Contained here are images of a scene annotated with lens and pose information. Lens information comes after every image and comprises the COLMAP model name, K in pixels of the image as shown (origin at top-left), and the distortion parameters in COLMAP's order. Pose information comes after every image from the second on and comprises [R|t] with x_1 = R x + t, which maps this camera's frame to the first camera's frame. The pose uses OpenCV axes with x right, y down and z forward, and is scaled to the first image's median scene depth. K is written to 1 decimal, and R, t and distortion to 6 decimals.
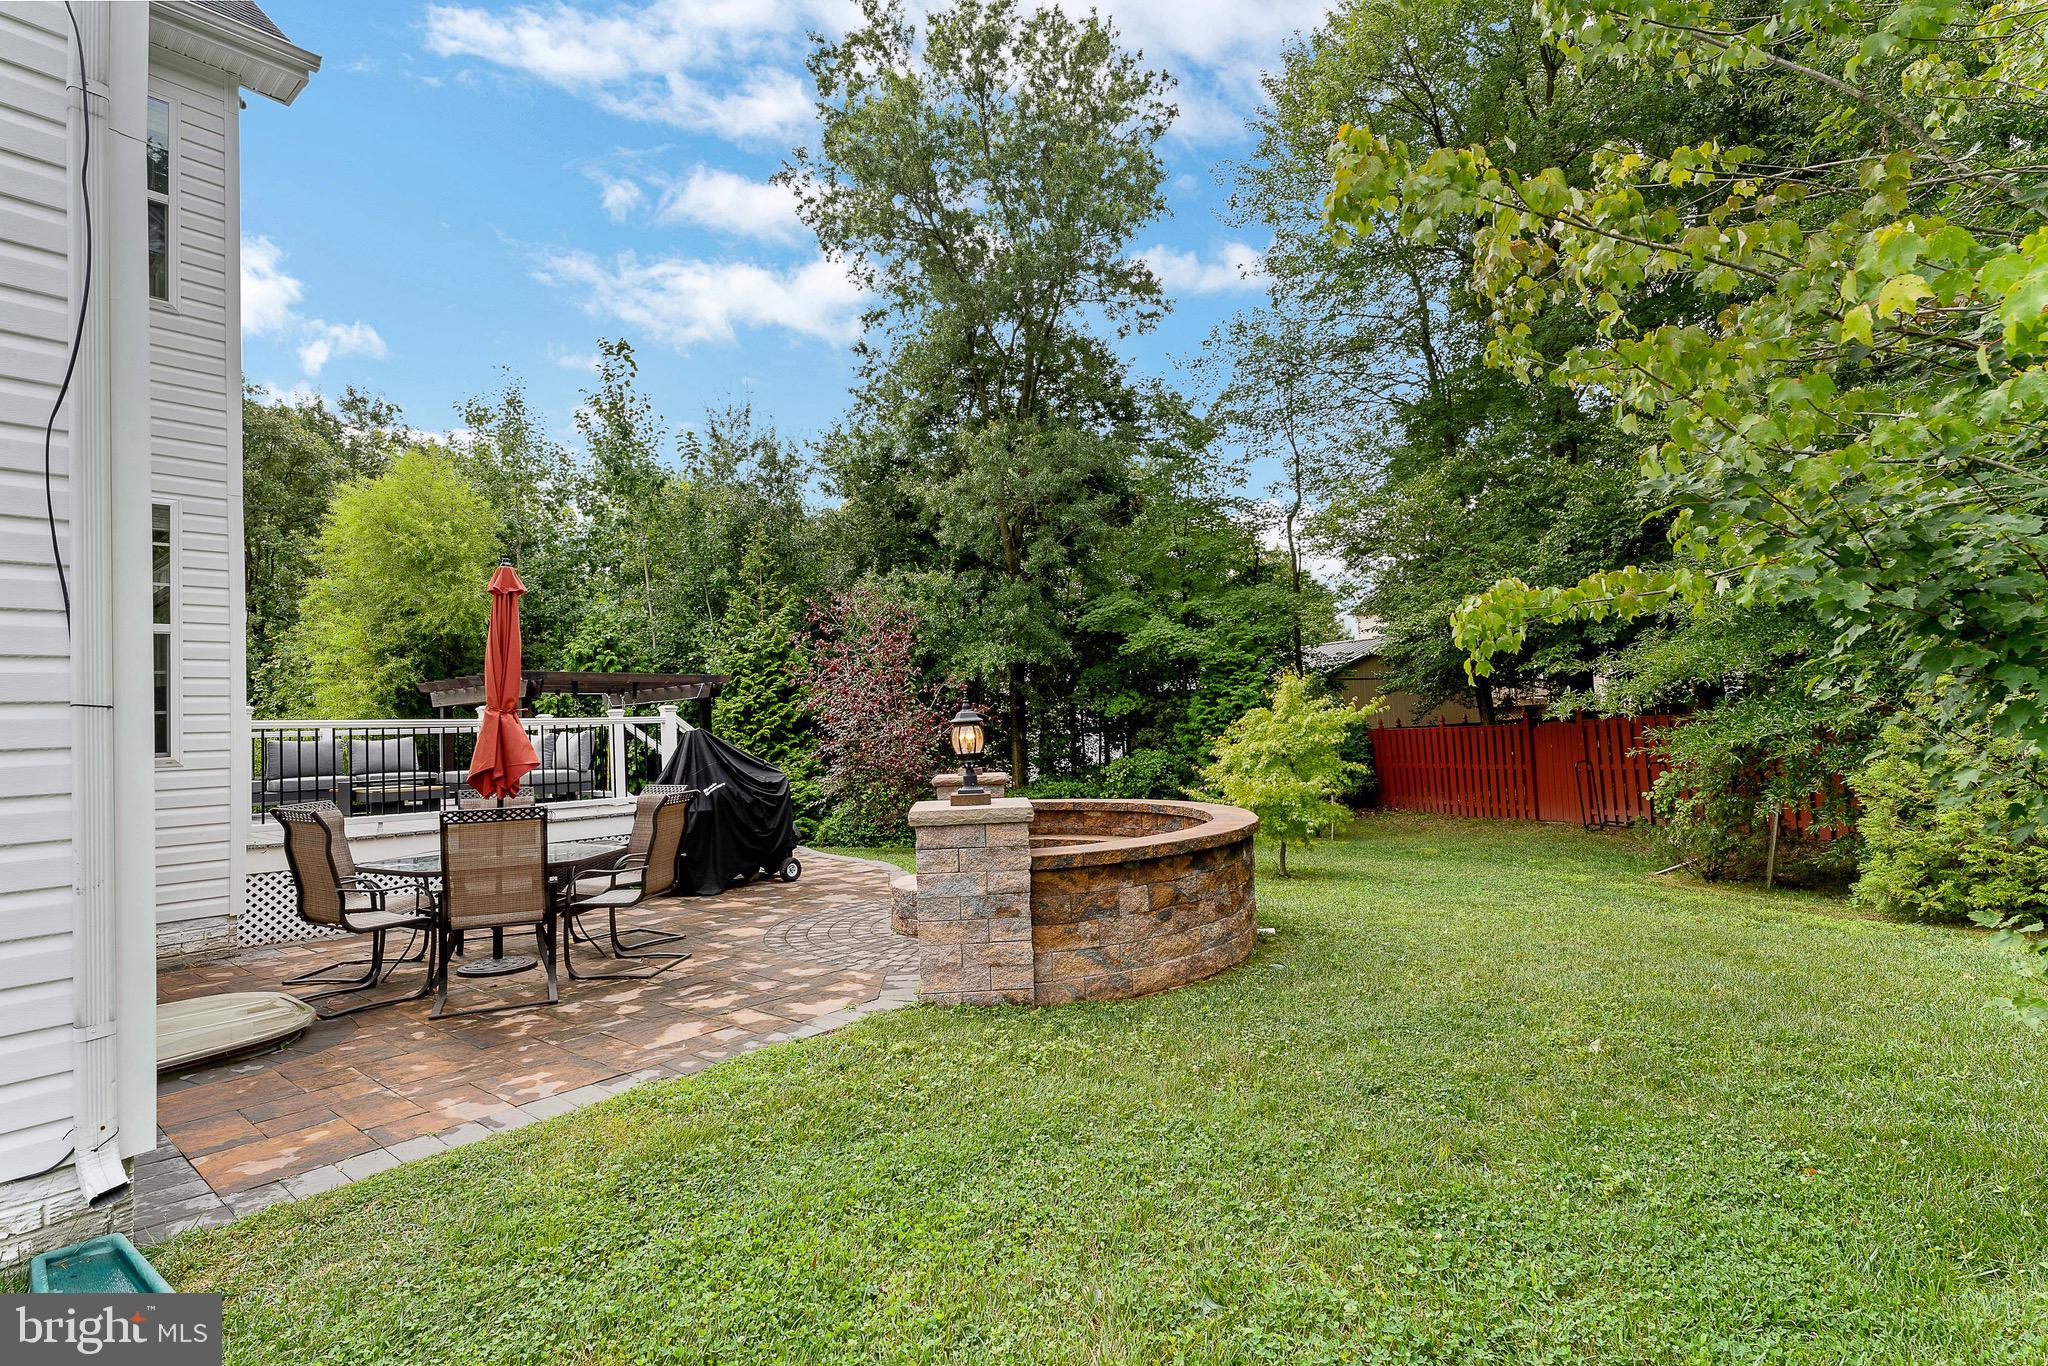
lens RADIAL K [[1001.5, 0, 1020.6], [0, 1001.5, 686.7], [0, 0, 1]] dist [0.009624, 0.000502]
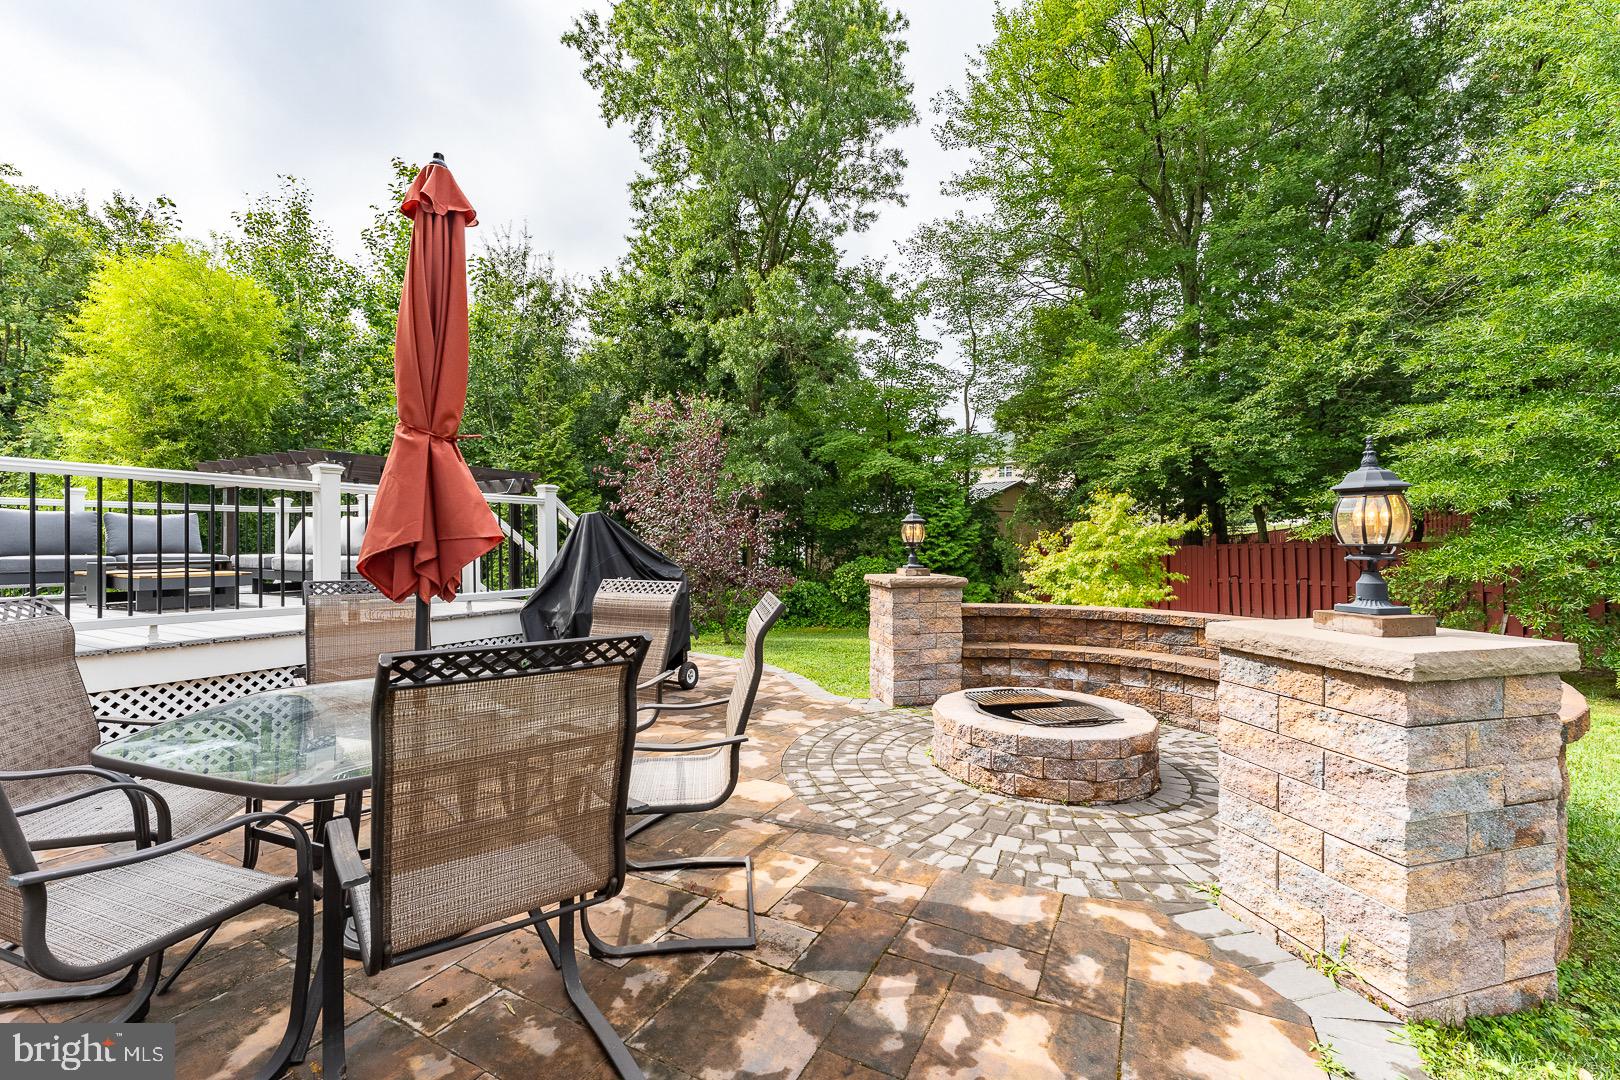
lens RADIAL K [[681.8, 0, 817.0], [0, 681.8, 543.1], [0, 0, 1]] dist [-0.001124, 0.000473]
pose [[0.977128, 0.036371, 0.209520, -0.122231], [-0.044954, 0.998328, 0.036348, 0.018330], [-0.207848, -0.044935, 0.977129, 0.188923]]
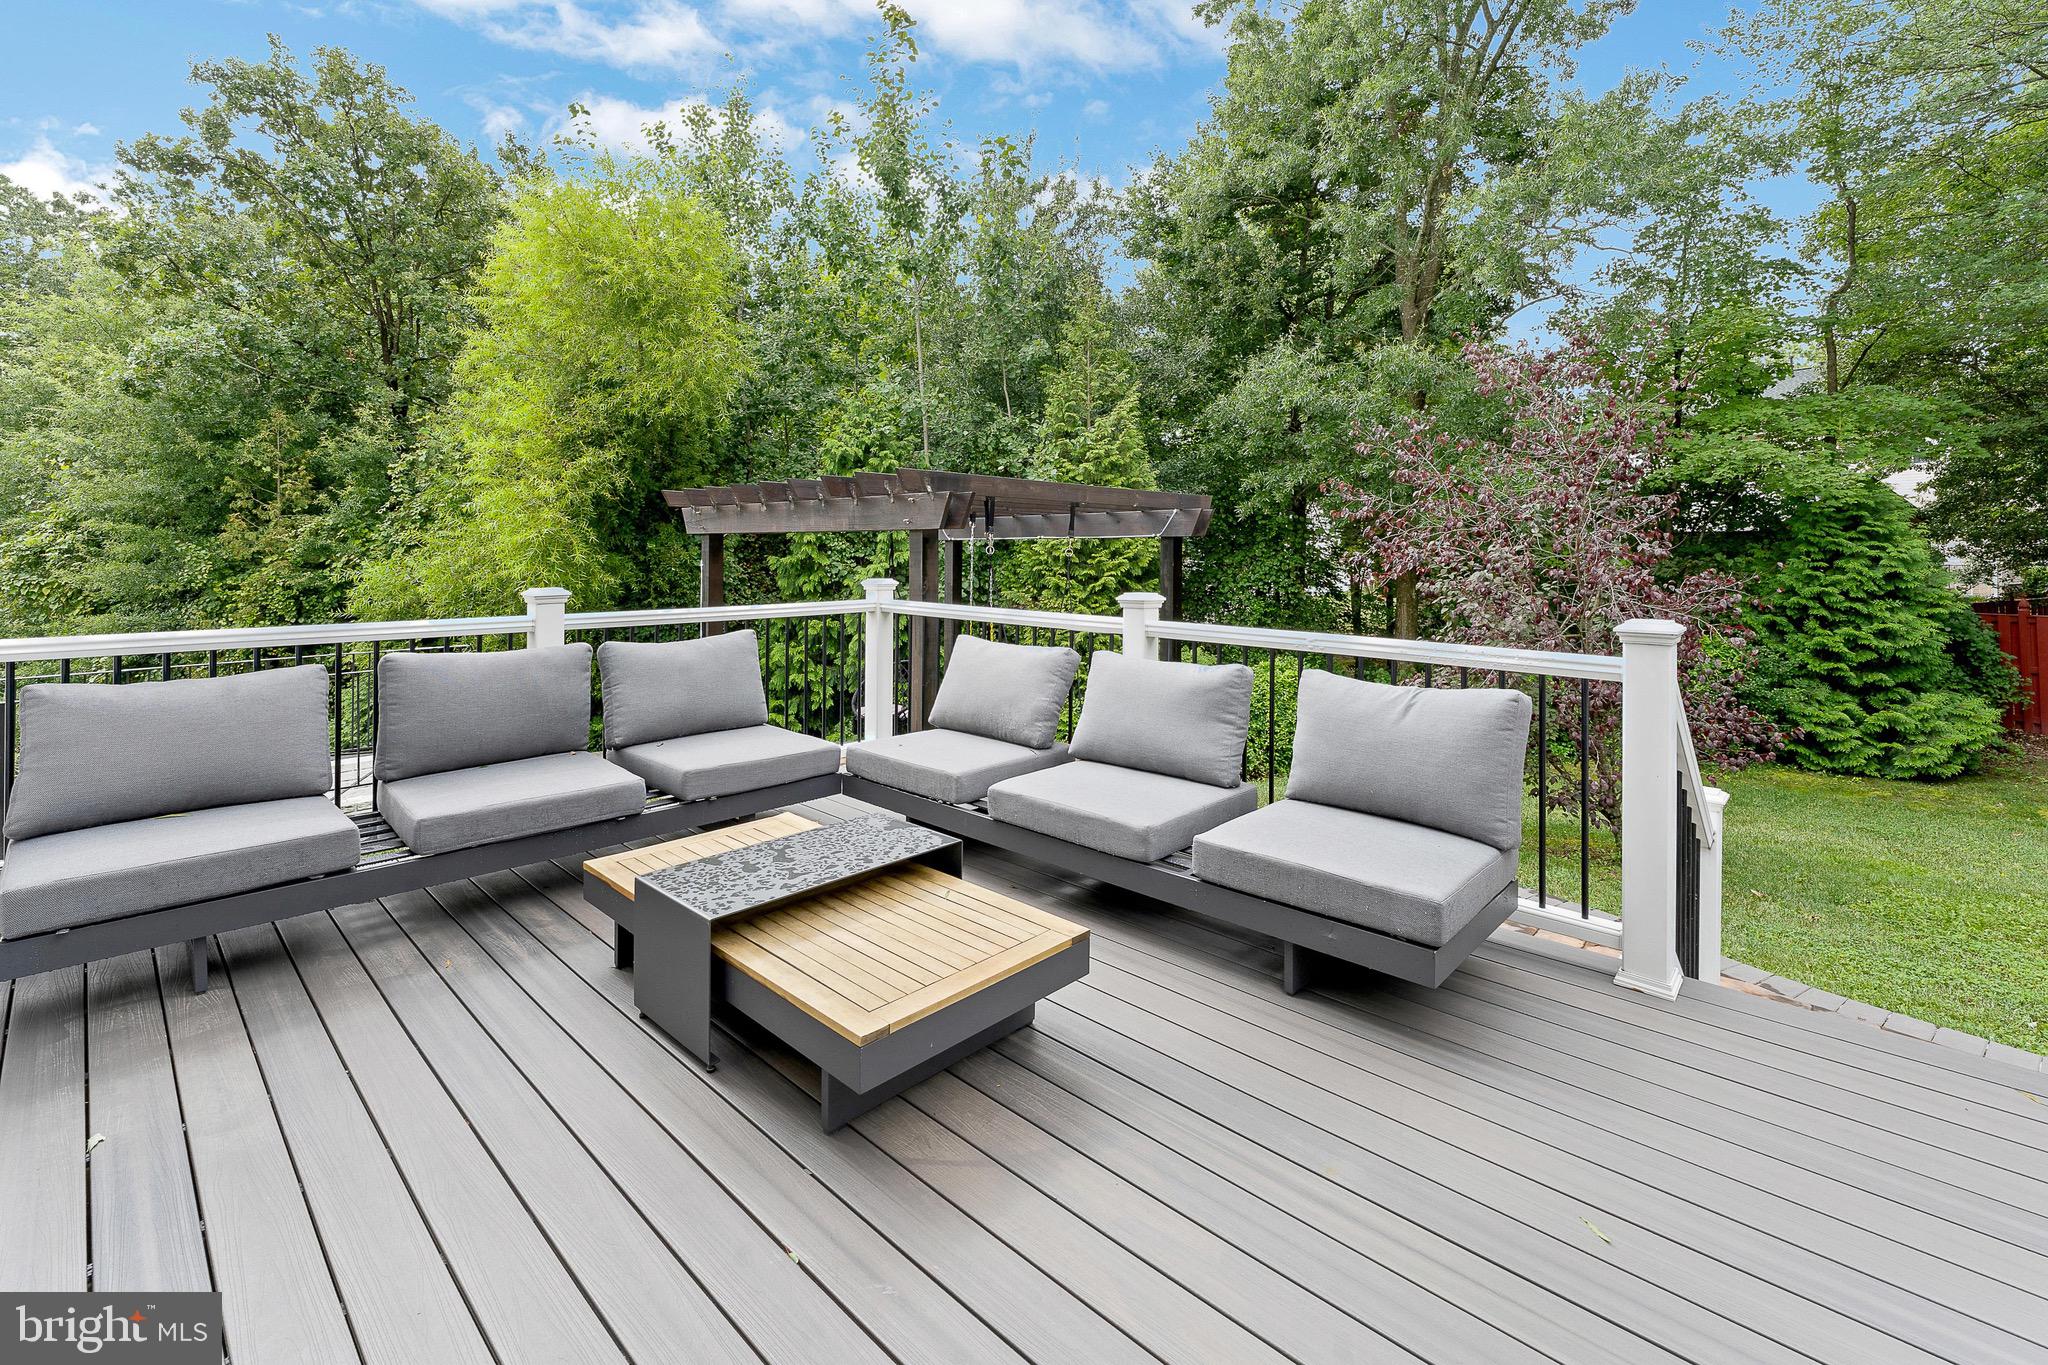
lens RADIAL K [[861.9, 0, 995.8], [0, 861.9, 552.7], [0, 0, 1]] dist [-0.001124, 0.000473]
pose [[0.997828, 0.042470, -0.050357, -0.313998], [-0.039837, 0.997842, 0.052192, -0.000952], [0.052465, -0.050072, 0.997367, 0.429415]]
